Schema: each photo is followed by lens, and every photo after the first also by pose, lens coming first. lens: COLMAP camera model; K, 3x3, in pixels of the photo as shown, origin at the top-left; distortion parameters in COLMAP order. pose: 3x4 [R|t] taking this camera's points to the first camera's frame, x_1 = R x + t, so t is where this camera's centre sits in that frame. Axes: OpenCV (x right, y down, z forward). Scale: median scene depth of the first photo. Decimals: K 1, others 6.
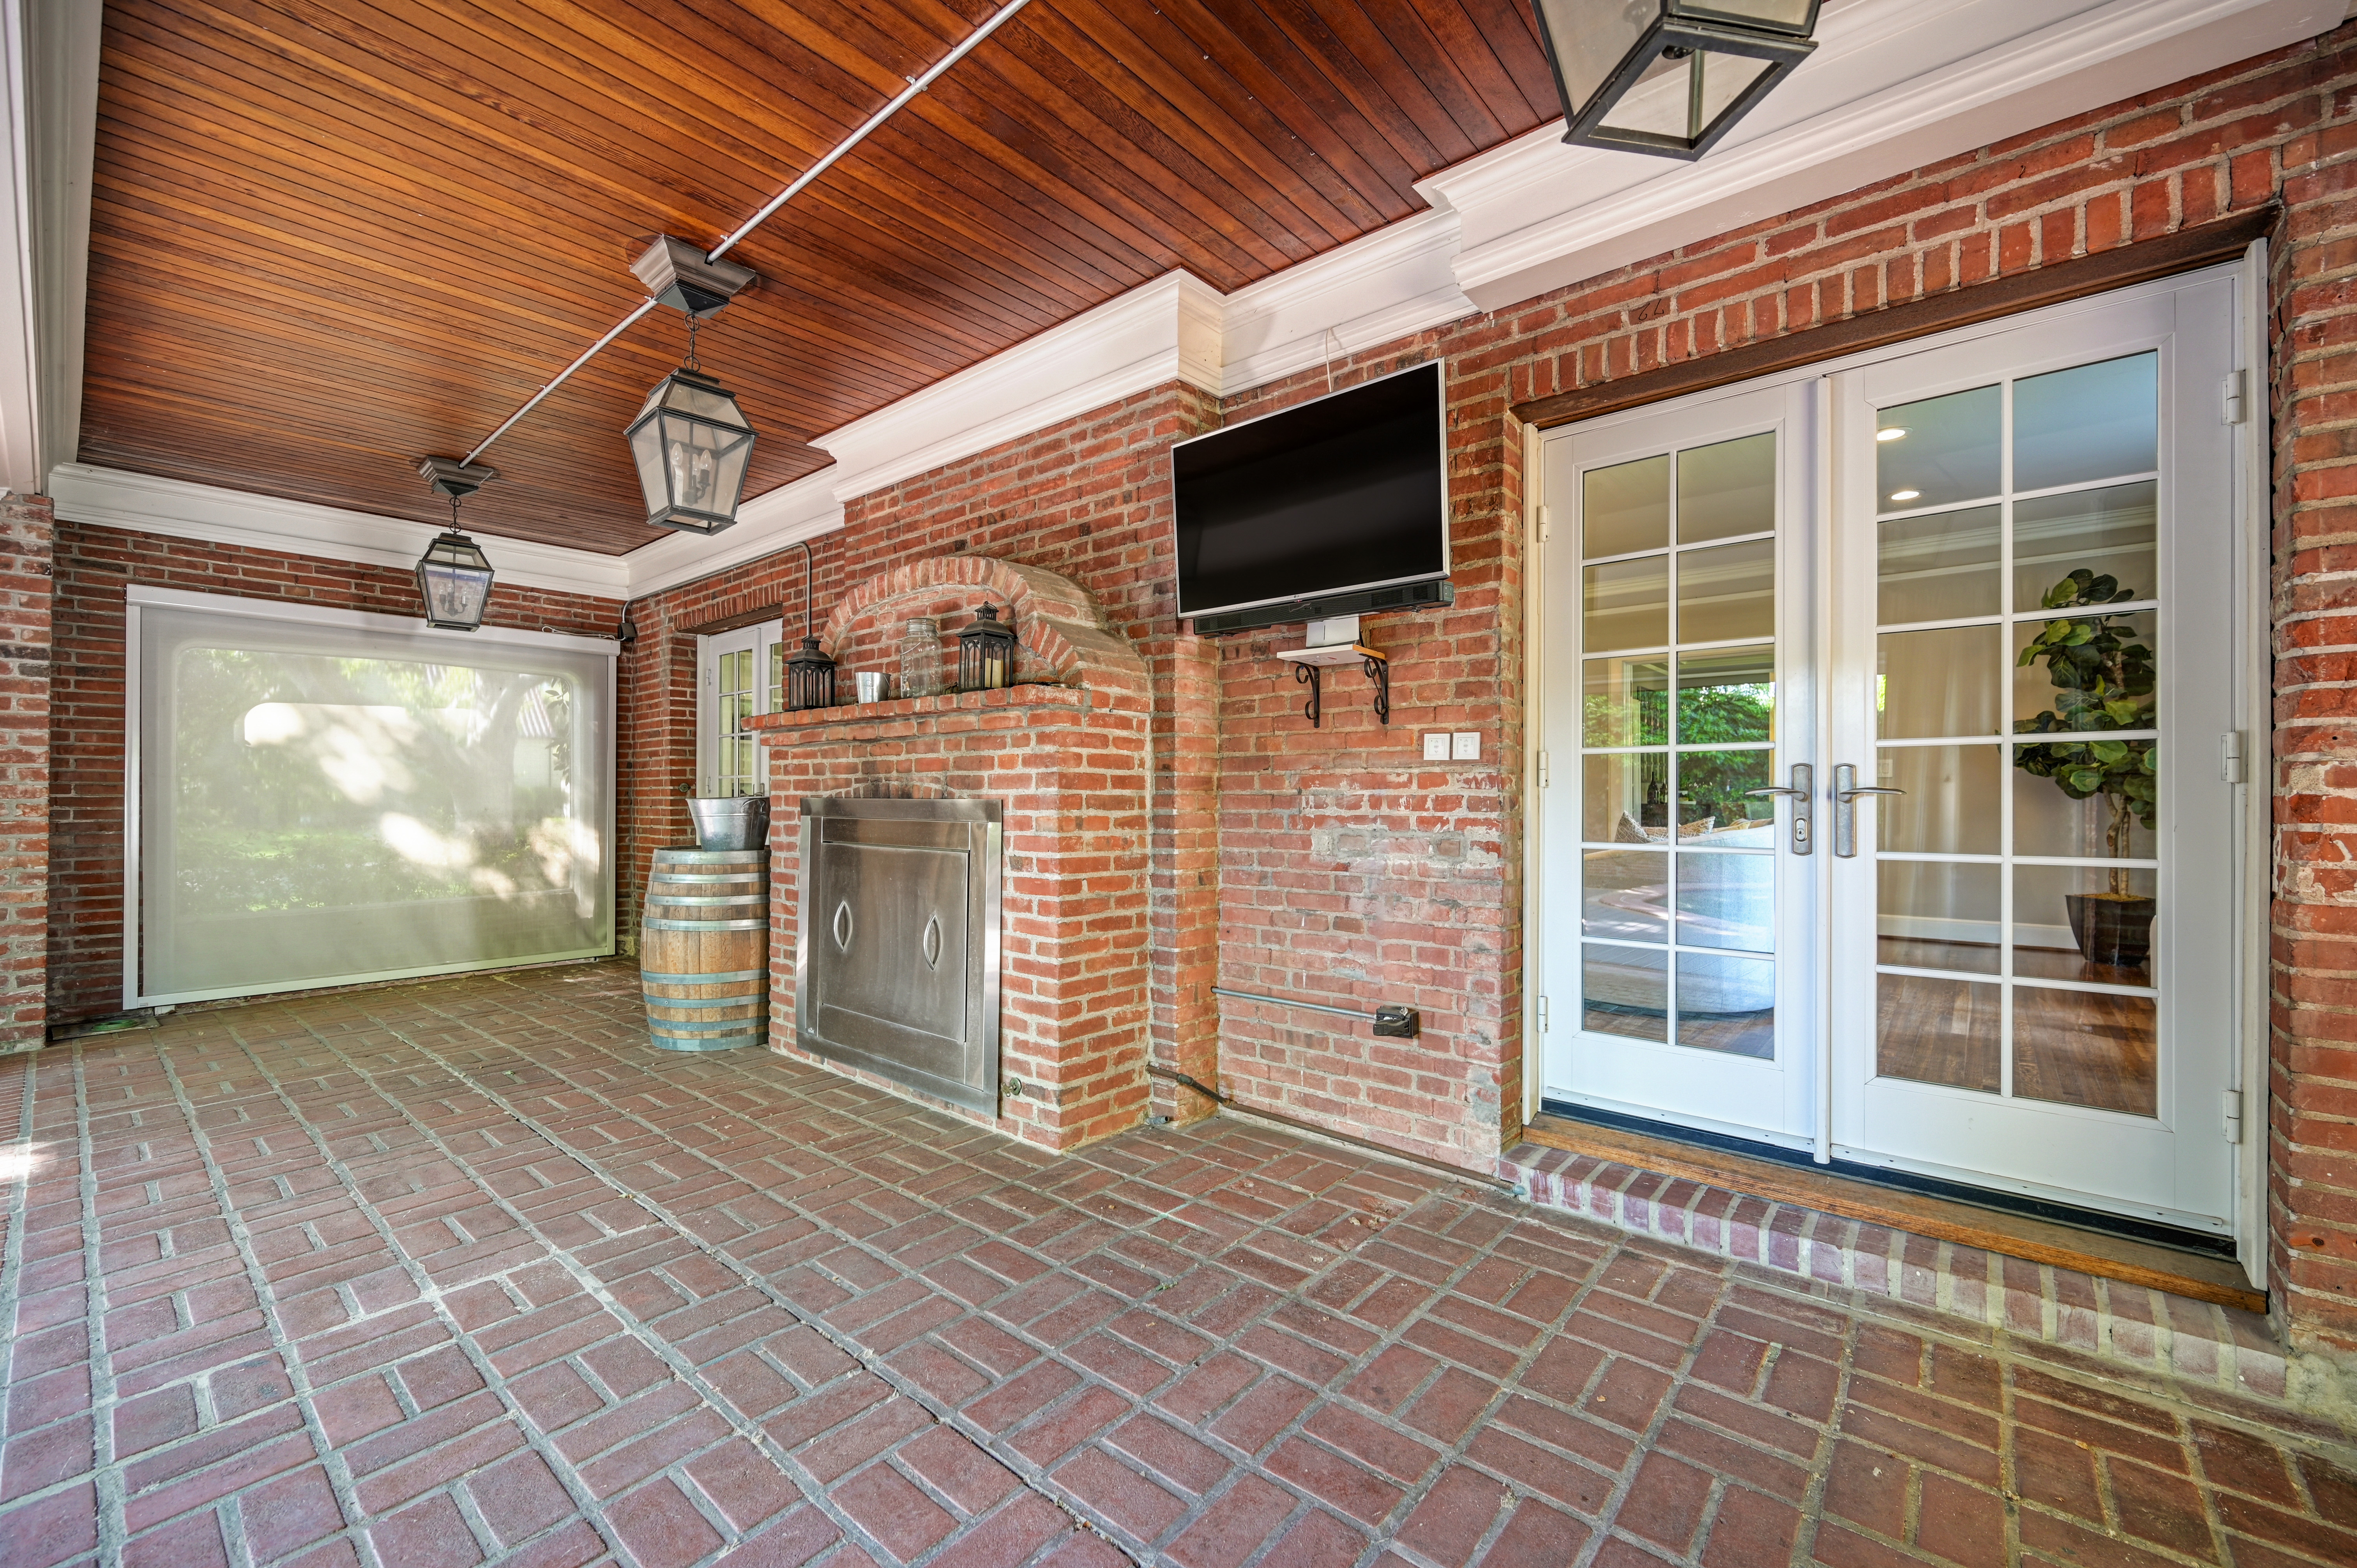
lens RADIAL K [[942.6, 0, 1193.5], [0, 942.6, 794.5], [0, 0, 1]] dist [-0.003124, 0.001229]
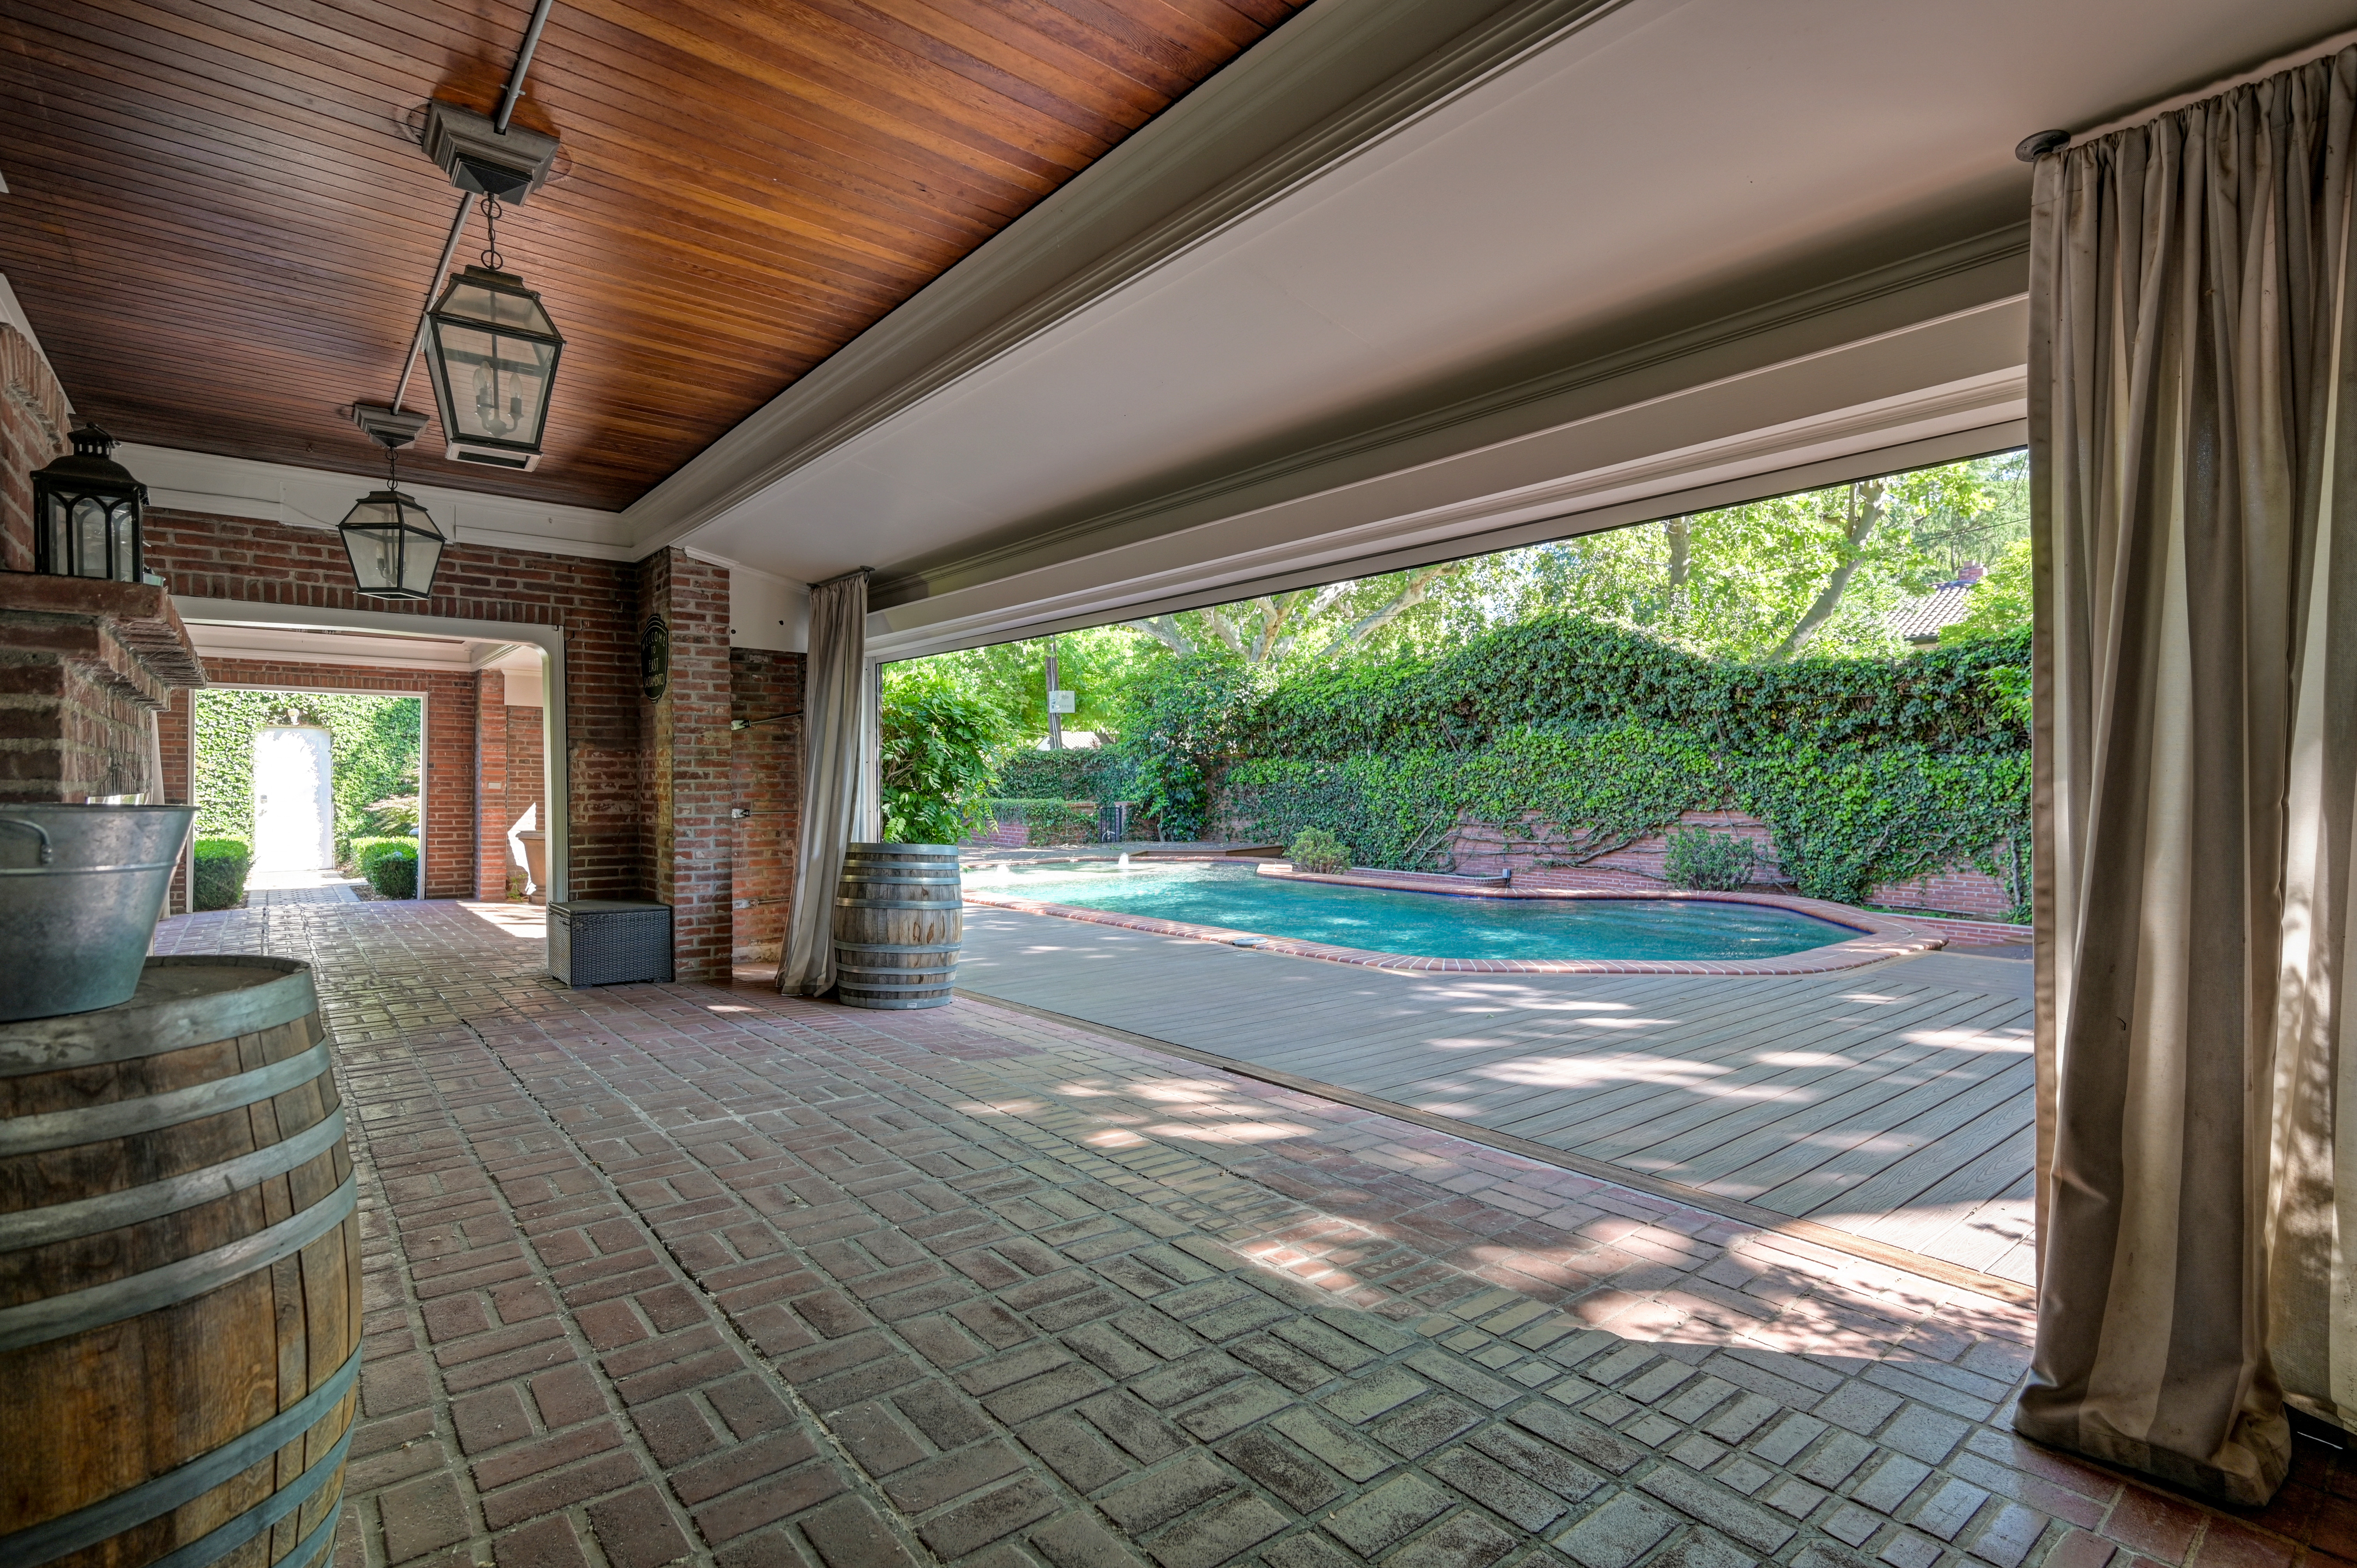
lens RADIAL K [[1127.4, 0, 1182.6], [0, 1127.4, 796.0], [0, 0, 1]] dist [0.003893, 0.000359]
pose [[-0.982777, -0.003176, 0.184771, -0.807487], [-0.000190, 0.999869, 0.016175, -0.005345], [-0.184798, 0.015861, -0.982649, 1.155798]]
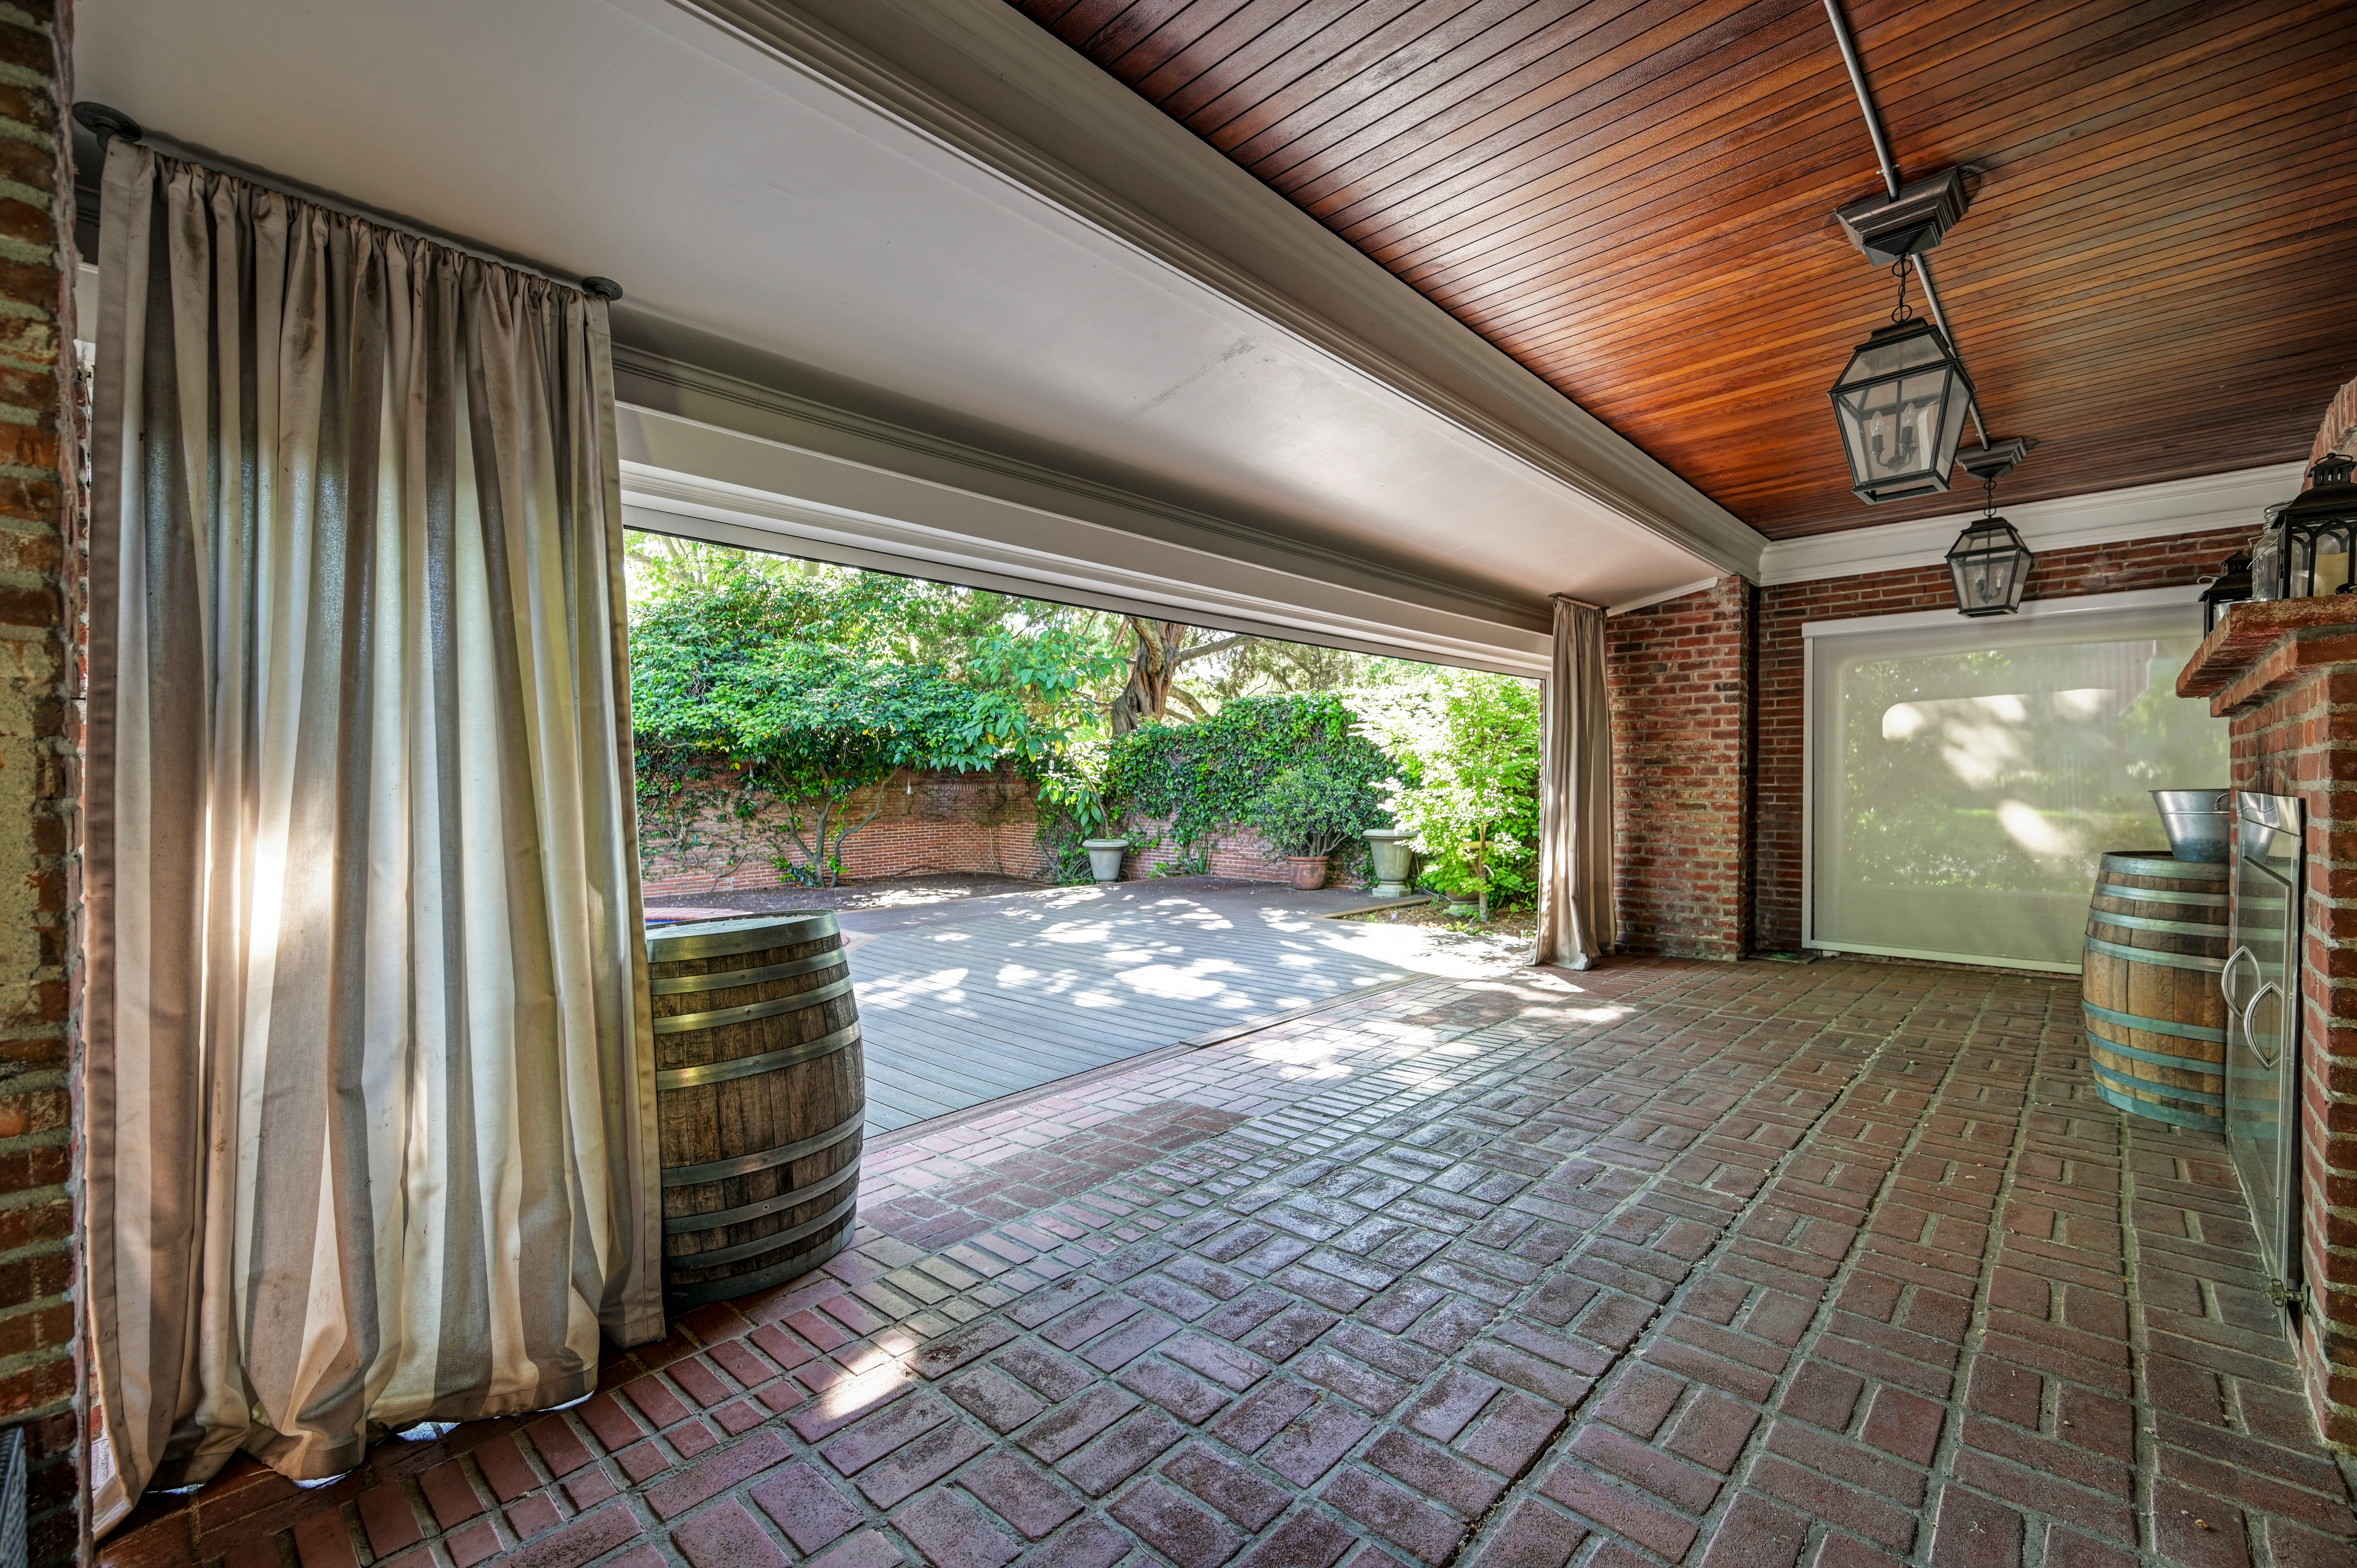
lens RADIAL K [[980.2, 0, 1195.7], [0, 980.2, 788.8], [0, 0, 1]] dist [-0.003031, -0.000041]
pose [[-0.051224, 0.004814, -0.998676, 0.280792], [0.006855, 0.999967, 0.004469, -0.005190], [0.998664, -0.006617, -0.051256, 0.229931]]
